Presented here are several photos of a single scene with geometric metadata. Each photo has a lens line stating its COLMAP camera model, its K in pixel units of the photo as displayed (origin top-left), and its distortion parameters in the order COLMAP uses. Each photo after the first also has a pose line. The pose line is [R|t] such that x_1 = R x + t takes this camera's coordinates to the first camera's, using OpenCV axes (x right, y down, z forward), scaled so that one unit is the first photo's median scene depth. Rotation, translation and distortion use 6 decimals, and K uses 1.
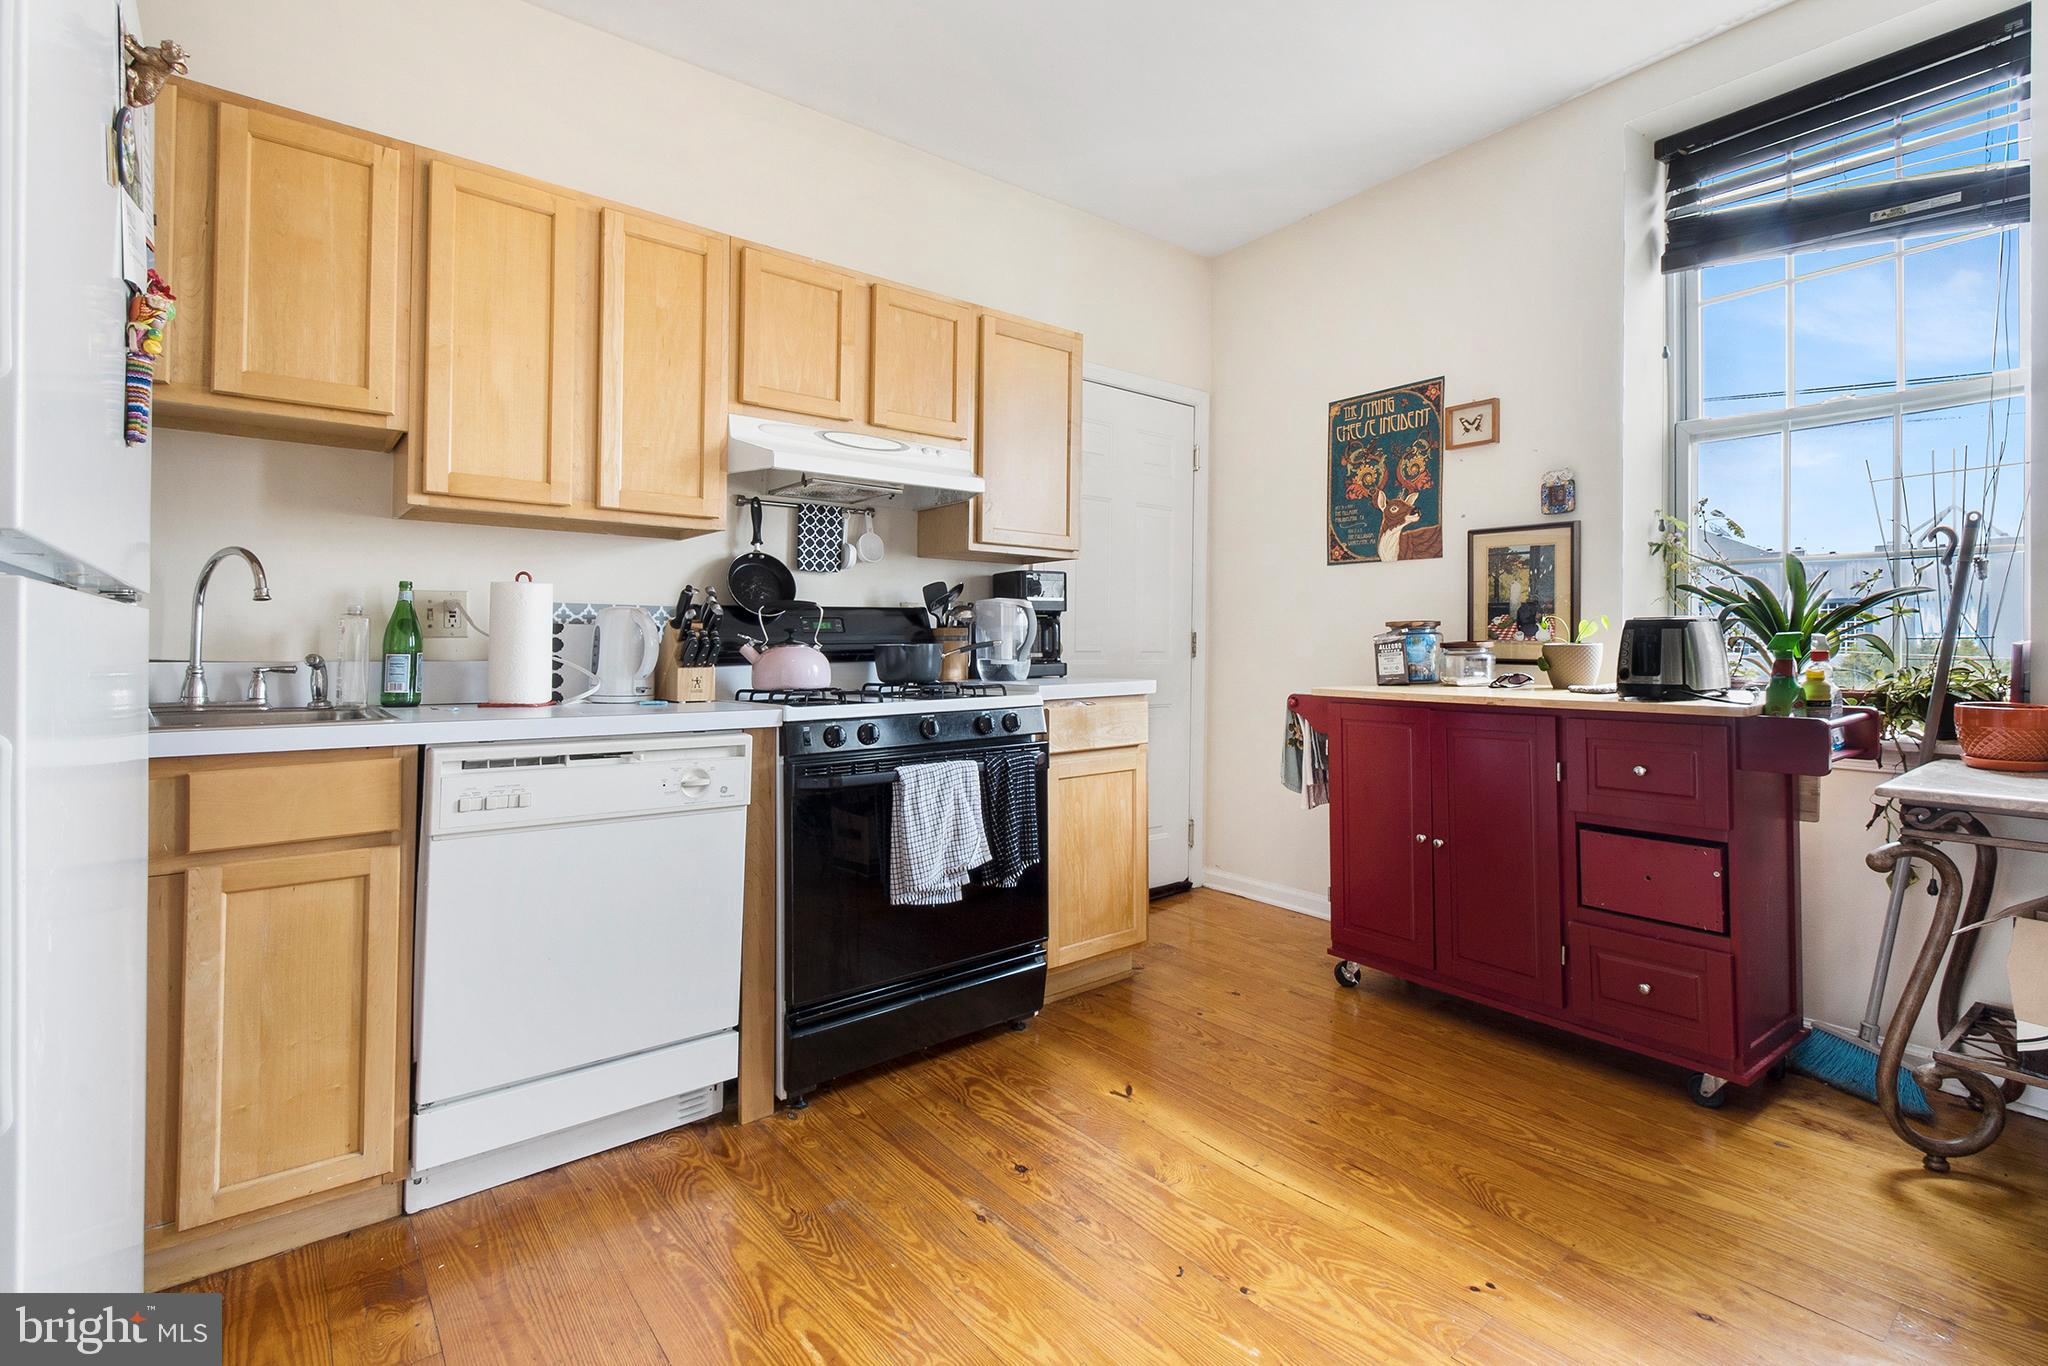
lens RADIAL K [[947.3, 0, 1025.7], [0, 947.3, 634.4], [0, 0, 1]] dist [0.000351, -0.000454]
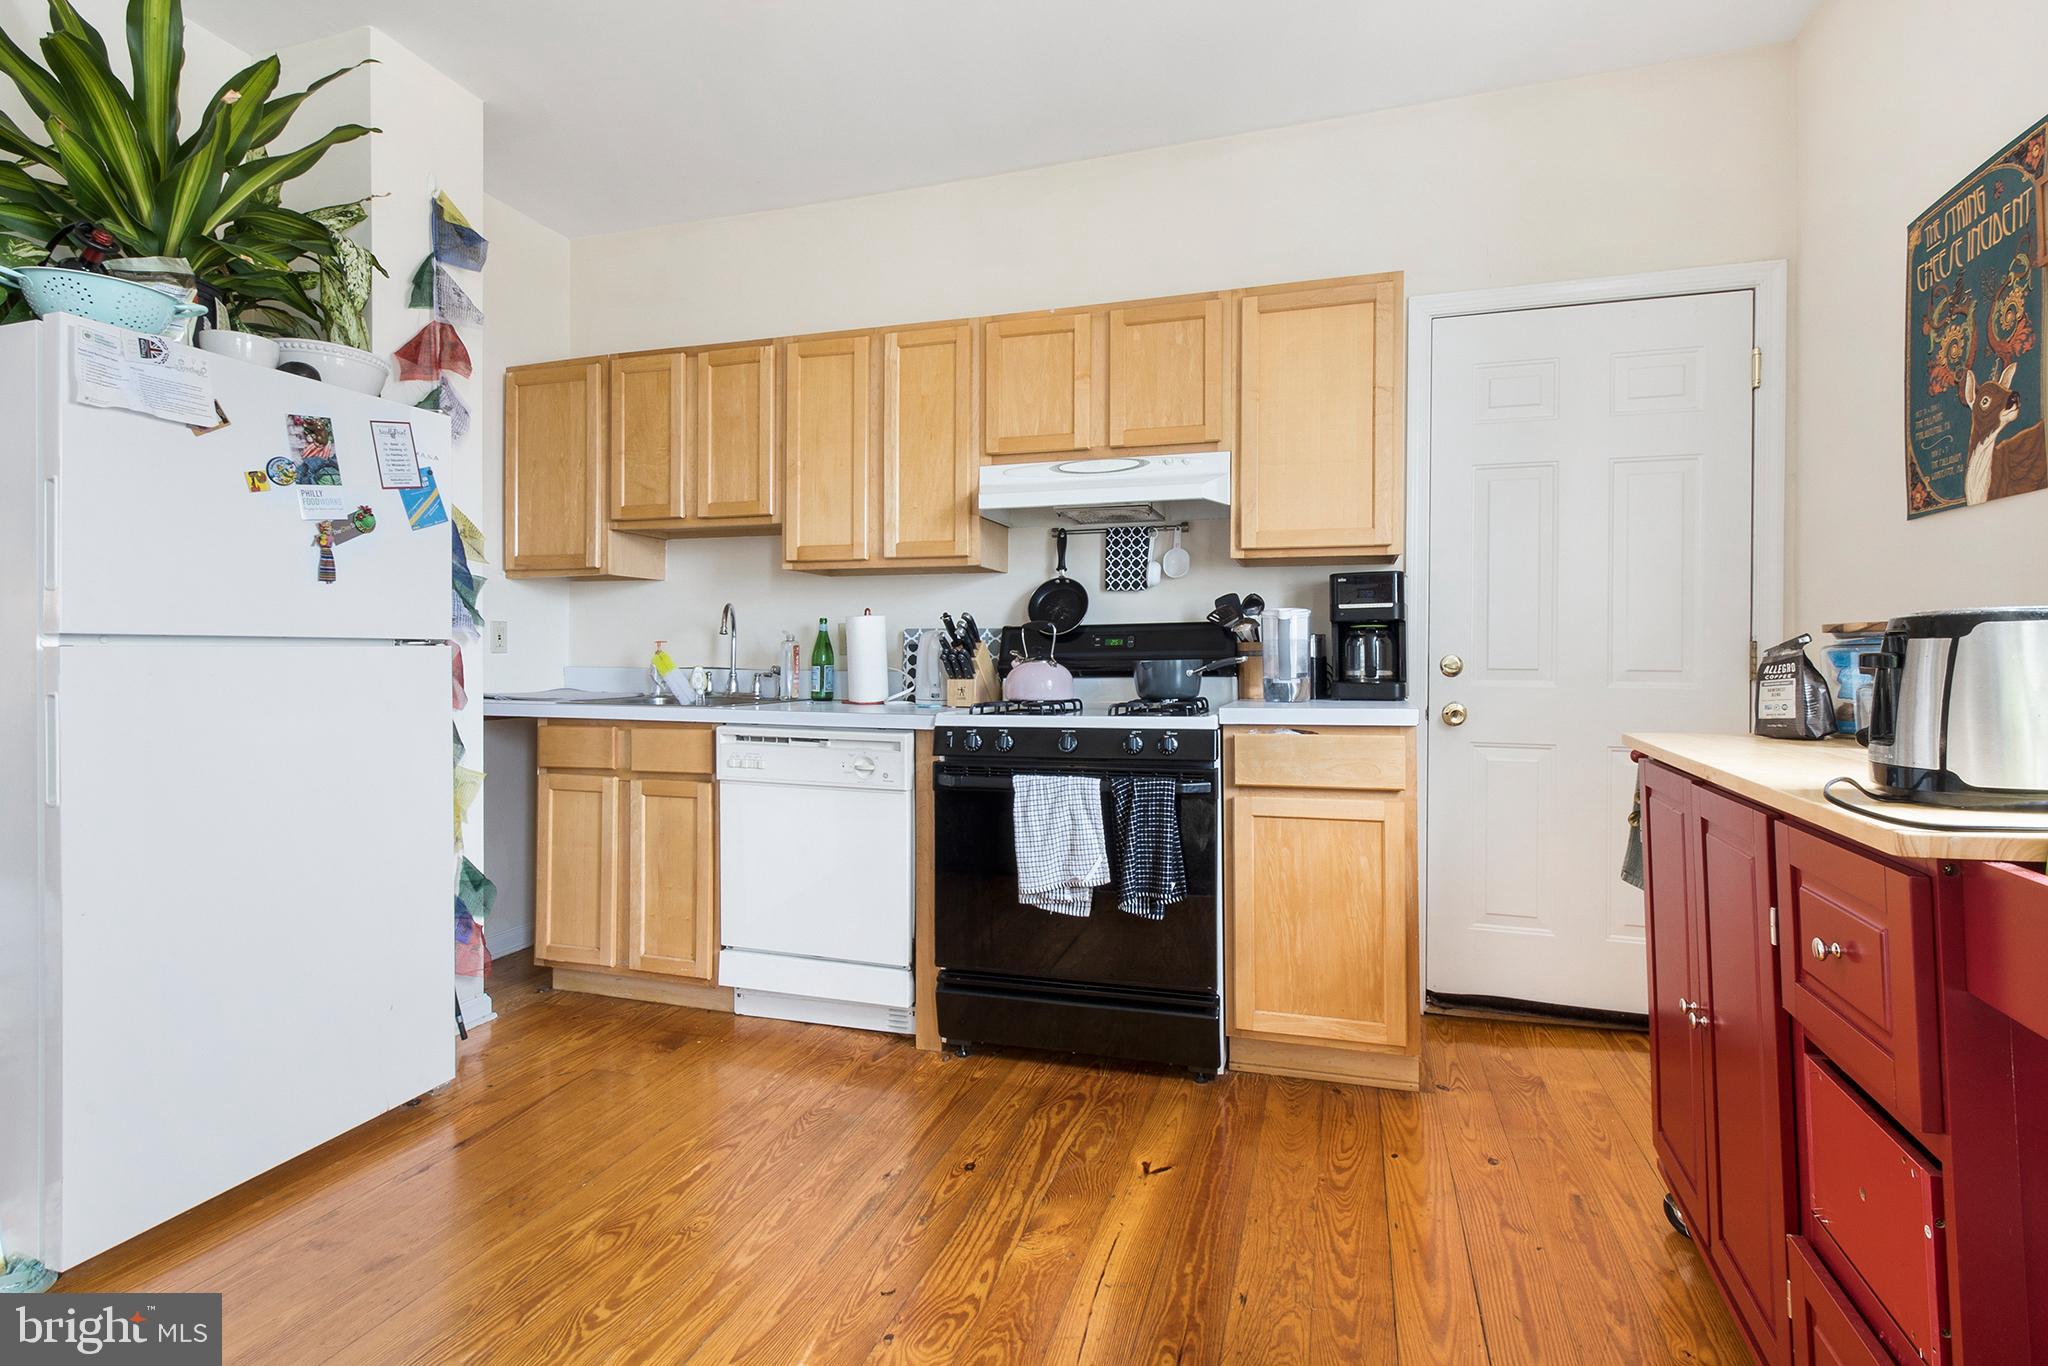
lens RADIAL K [[963.8, 0, 1029.4], [0, 963.8, 646.7], [0, 0, 1]] dist [-0.000338, -0.000835]
pose [[0.554023, -0.005601, -0.832483, 0.732291], [0.010364, 0.999946, 0.000170, -0.005987], [0.832437, -0.008722, 0.554051, 0.376927]]
